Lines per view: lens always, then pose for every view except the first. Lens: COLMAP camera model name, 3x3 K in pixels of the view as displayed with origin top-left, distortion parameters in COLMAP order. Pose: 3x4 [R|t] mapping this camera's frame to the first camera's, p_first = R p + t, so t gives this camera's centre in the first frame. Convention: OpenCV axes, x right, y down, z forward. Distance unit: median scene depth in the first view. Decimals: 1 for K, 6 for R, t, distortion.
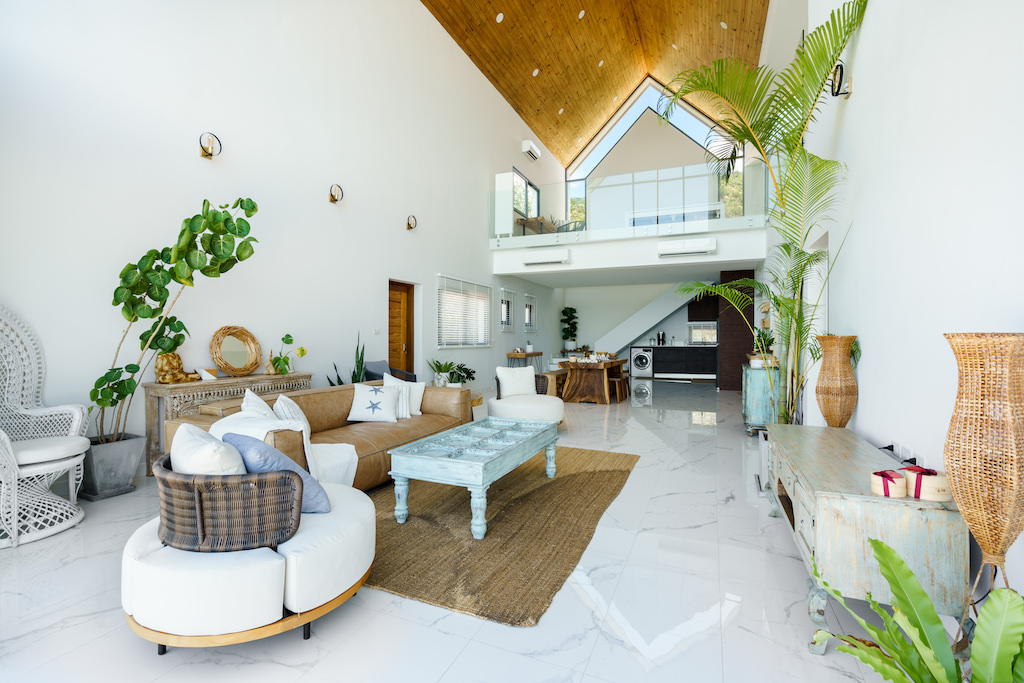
lens RADIAL K [[469.1, 0, 511.9], [0, 469.1, 341.6], [0, 0, 1]] dist [0.000155, 0.000000]
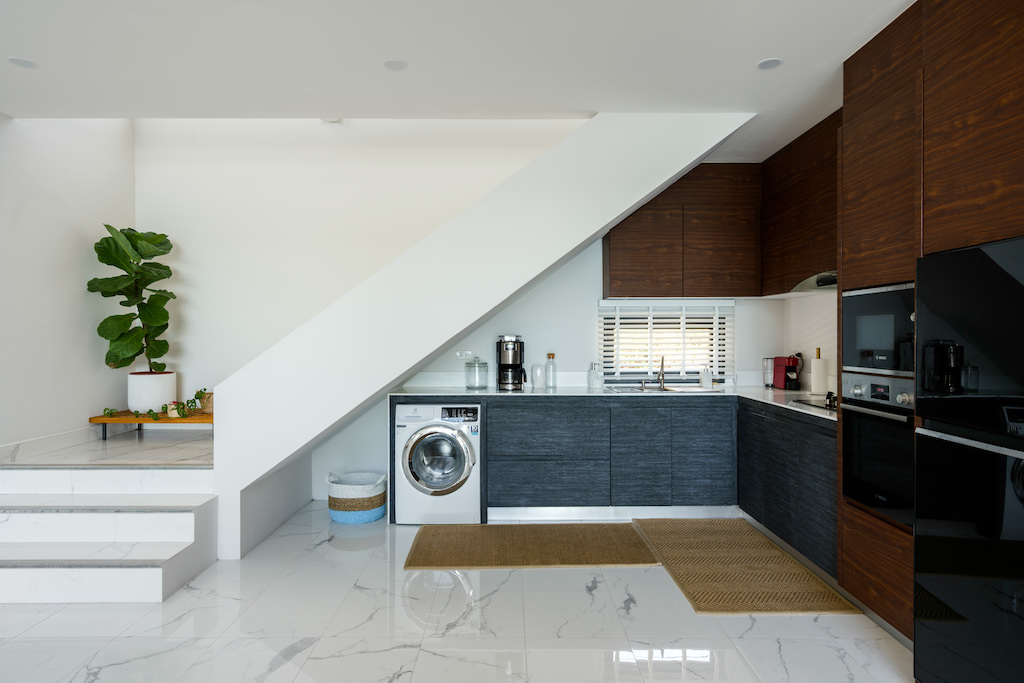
lens RADIAL K [[607.1, 0, 507.9], [0, 607.1, 340.0], [0, 0, 1]] dist [0.001896, 0.001447]
pose [[0.917033, 0.001295, 0.398810, 0.185007], [0.001816, 0.999971, -0.007423, -0.016307], [-0.398808, 0.007531, 0.917004, 0.697211]]
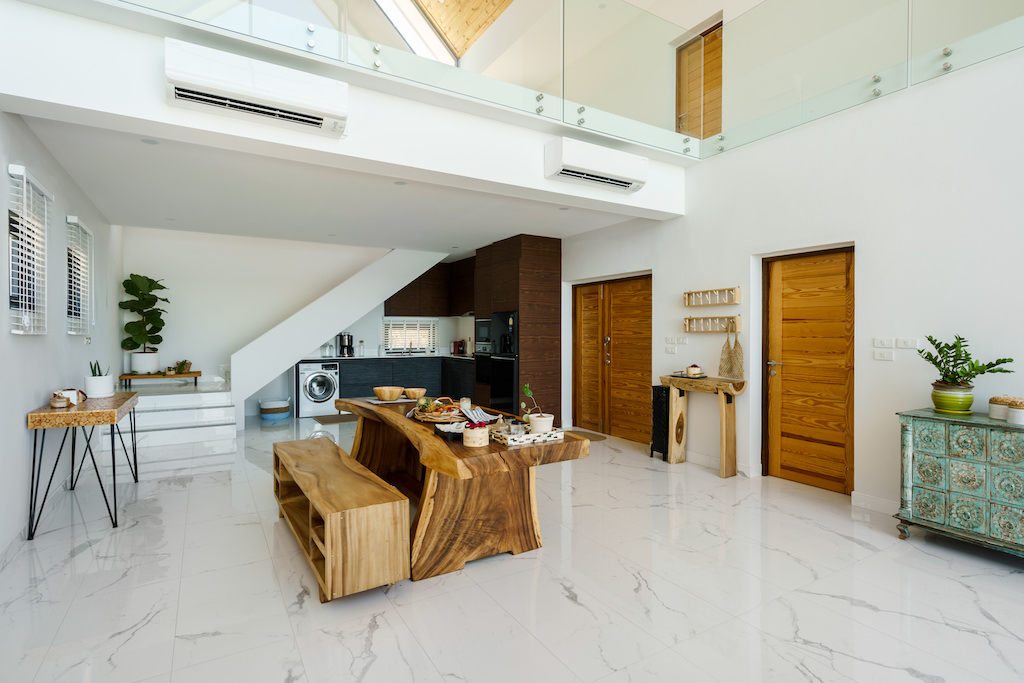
lens RADIAL K [[509.4, 0, 508.8], [0, 509.4, 340.5], [0, 0, 1]] dist [0.000625, 0.000073]
pose [[0.578837, -0.010251, 0.815379, -0.072500], [0.006119, 0.999947, 0.008228, -0.015286], [-0.815420, 0.000227, 0.578869, 0.480372]]
